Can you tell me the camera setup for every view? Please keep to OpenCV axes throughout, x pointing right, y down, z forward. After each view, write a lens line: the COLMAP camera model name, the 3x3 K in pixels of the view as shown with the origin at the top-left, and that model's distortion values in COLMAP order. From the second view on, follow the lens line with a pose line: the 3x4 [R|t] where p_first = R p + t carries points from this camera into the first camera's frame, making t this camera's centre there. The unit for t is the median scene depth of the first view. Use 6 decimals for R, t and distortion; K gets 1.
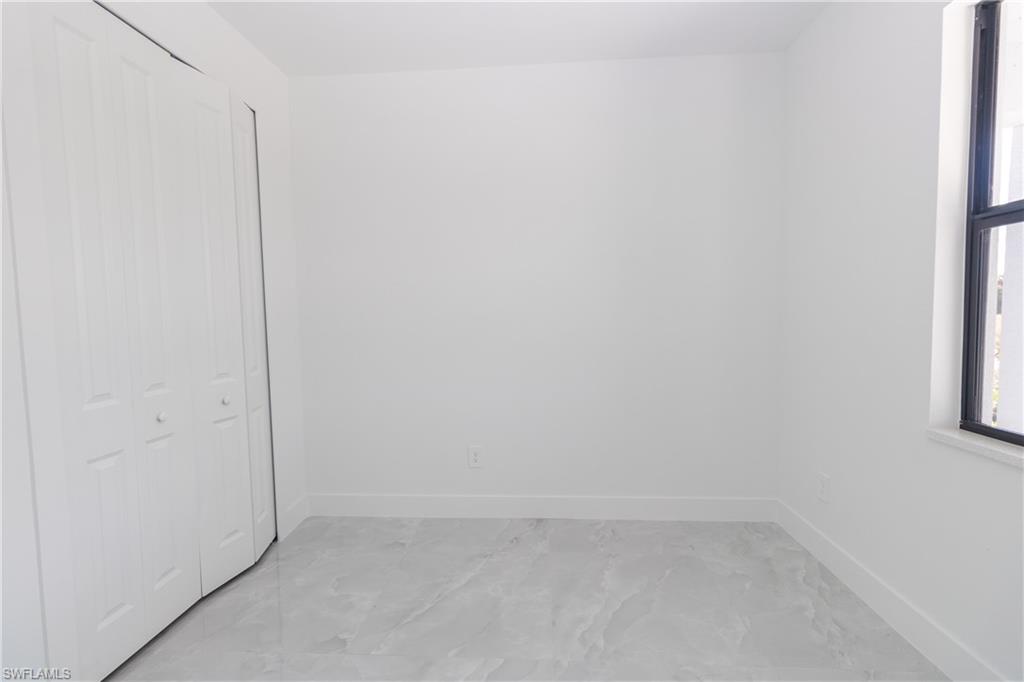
lens RADIAL K [[470.5, 0, 514.0], [0, 470.5, 340.9], [0, 0, 1]] dist [0.002644, 0.000851]
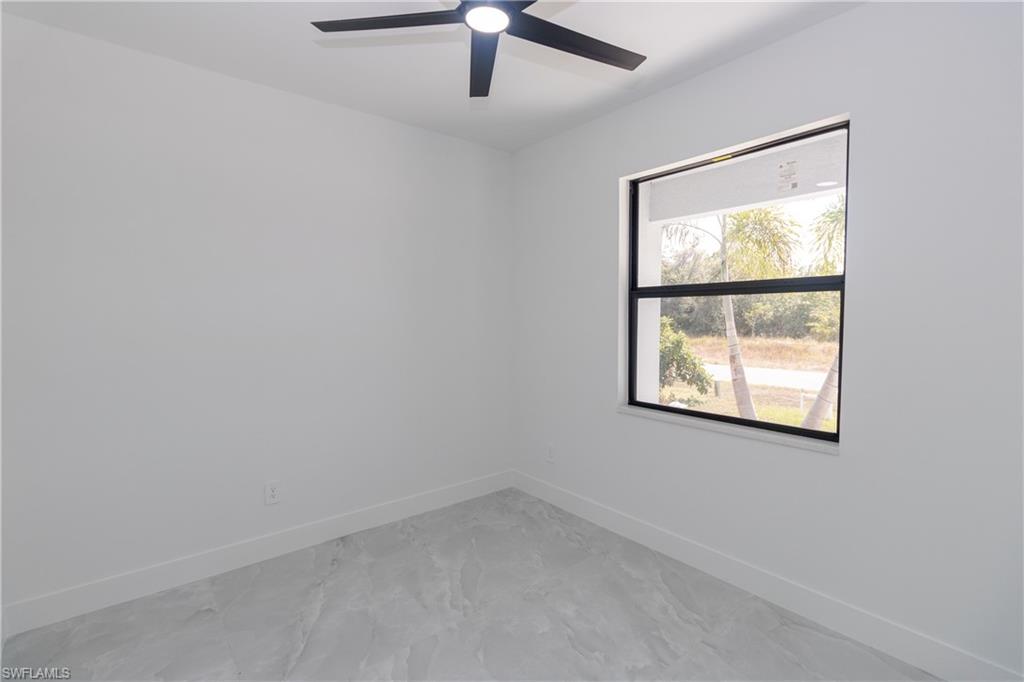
lens RADIAL K [[470.5, 0, 514.0], [0, 470.5, 340.9], [0, 0, 1]] dist [0.002644, 0.000851]
pose [[0.728547, -0.019638, 0.684715, -0.468236], [0.026135, 0.999658, 0.000863, -0.057554], [-0.684497, 0.017266, 0.728811, -0.031079]]
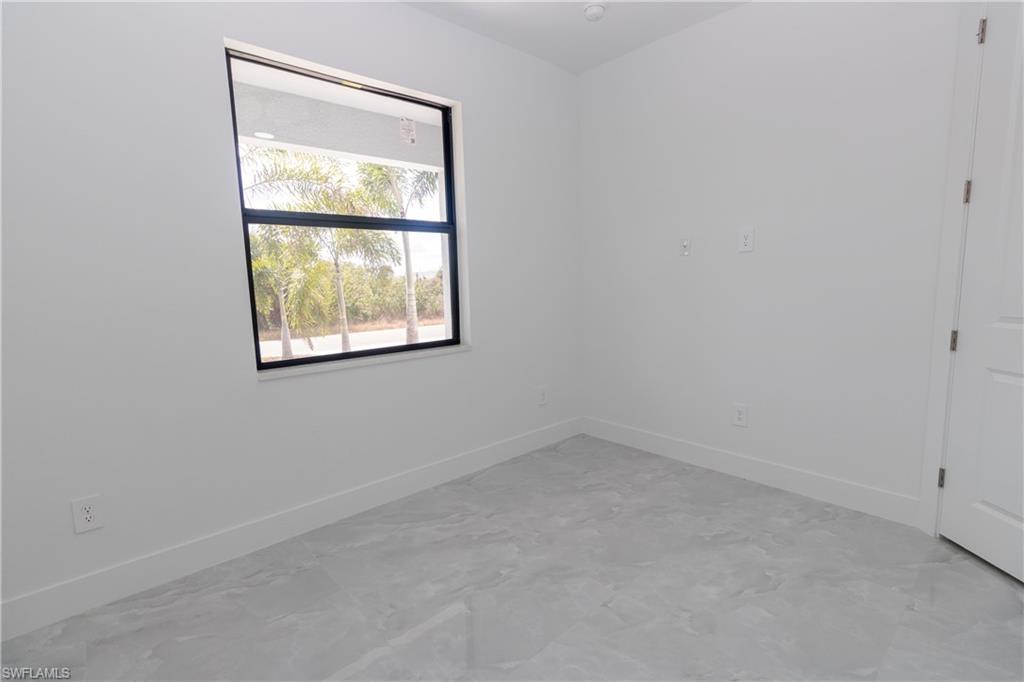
lens RADIAL K [[470.5, 0, 514.0], [0, 470.5, 340.9], [0, 0, 1]] dist [0.002644, 0.000851]
pose [[-0.718193, -0.047861, 0.694196, -0.377777], [0.078771, 0.985627, 0.149448, -0.030861], [-0.691371, 0.162015, -0.704101, 1.036739]]
